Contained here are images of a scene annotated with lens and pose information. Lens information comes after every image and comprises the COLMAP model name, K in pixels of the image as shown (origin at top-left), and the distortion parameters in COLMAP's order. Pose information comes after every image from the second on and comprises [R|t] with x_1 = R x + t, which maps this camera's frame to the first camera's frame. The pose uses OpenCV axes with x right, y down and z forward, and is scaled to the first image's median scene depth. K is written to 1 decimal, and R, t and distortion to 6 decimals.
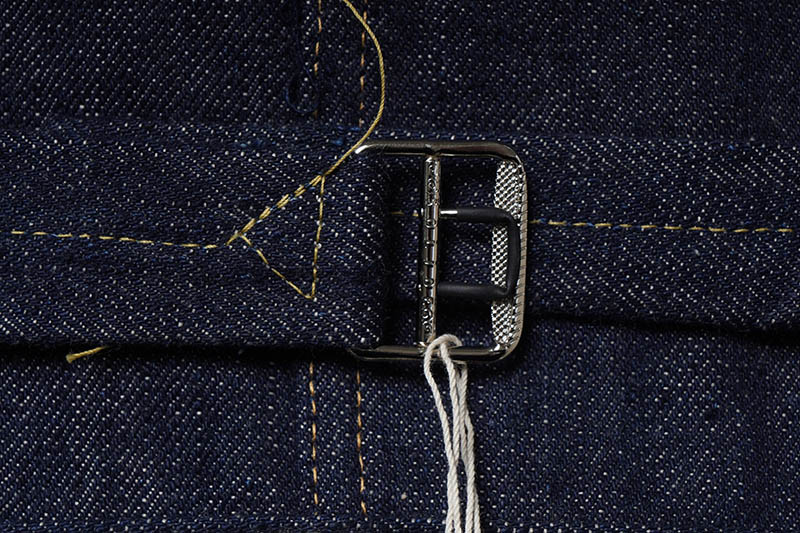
lens RADIAL K [[2369.3, 0, 397.6], [0, 2369.3, 267.1], [0, 0, 1]] dist [-0.134532, 0.000000]
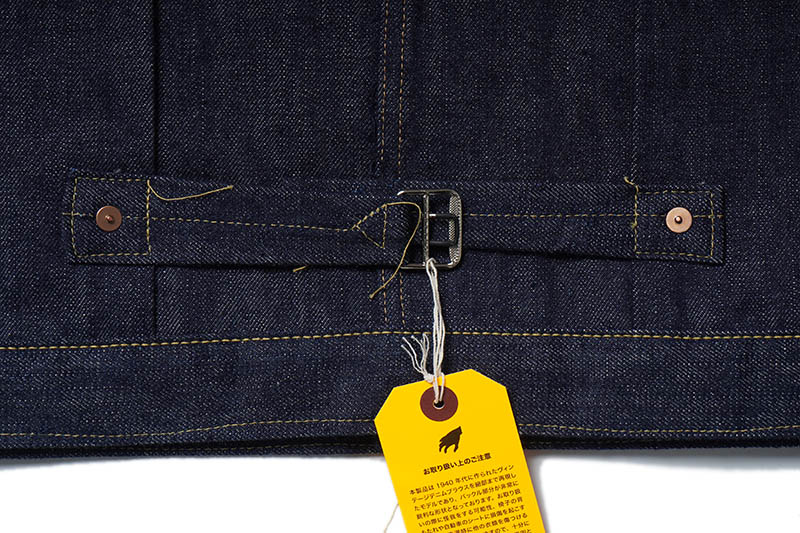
lens RADIAL K [[2369.3, 0, 402.6], [0, 2369.3, 266.4], [0, 0, 1]] dist [-0.134532, 0.000000]
pose [[0.999698, -0.021180, -0.012451, 0.019635], [0.022643, 0.990955, 0.132273, -0.319729], [0.009537, -0.132515, 0.991135, -1.674568]]
